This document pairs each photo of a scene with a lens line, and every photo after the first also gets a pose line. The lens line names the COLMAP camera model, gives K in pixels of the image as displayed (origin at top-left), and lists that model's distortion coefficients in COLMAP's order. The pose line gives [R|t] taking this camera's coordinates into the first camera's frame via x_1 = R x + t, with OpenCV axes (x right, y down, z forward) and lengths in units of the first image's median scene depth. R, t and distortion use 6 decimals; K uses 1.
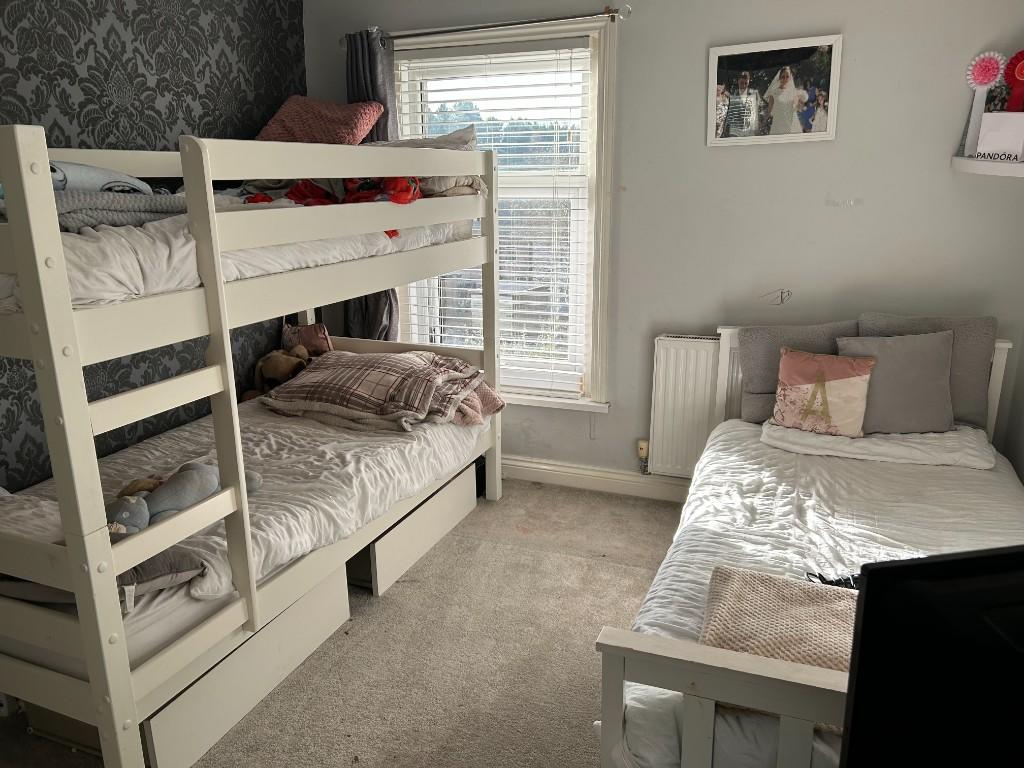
lens RADIAL K [[777.6, 0, 520.2], [0, 777.6, 388.8], [0, 0, 1]] dist [0.057163, -0.055492]
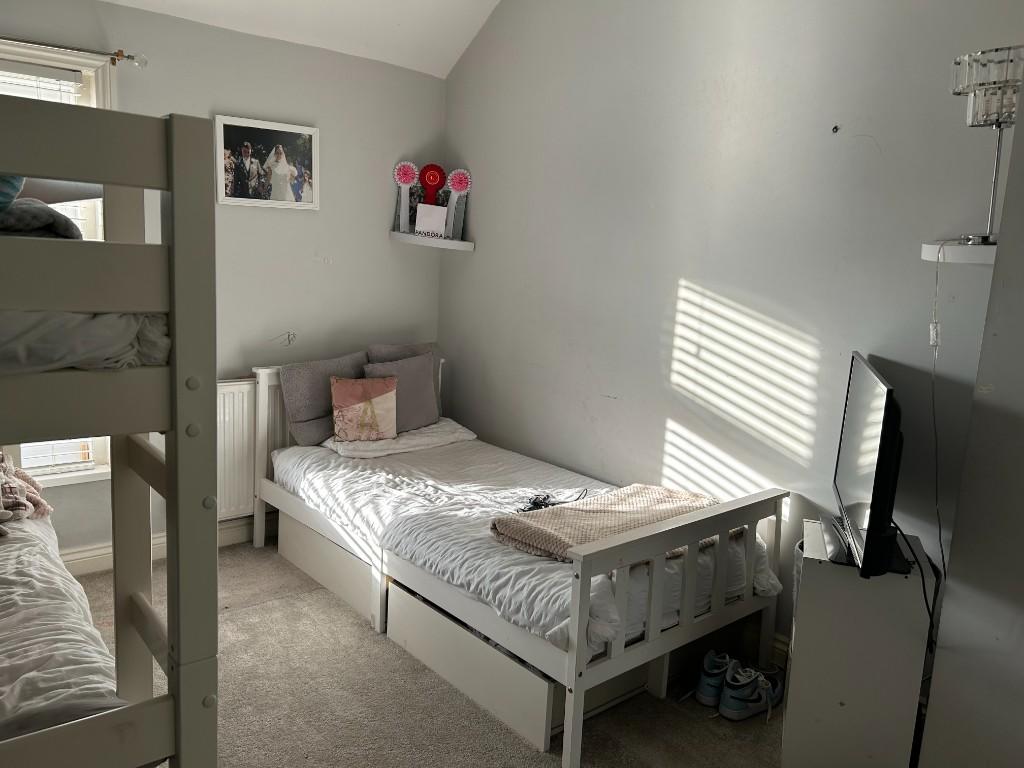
lens RADIAL K [[777.6, 0, 520.2], [0, 777.6, 388.8], [0, 0, 1]] dist [0.057163, -0.055492]
pose [[0.457606, -0.112554, 0.882002, -0.602222], [0.180072, 0.983132, 0.032033, -0.022195], [-0.870730, 0.144165, 0.470155, 0.189628]]
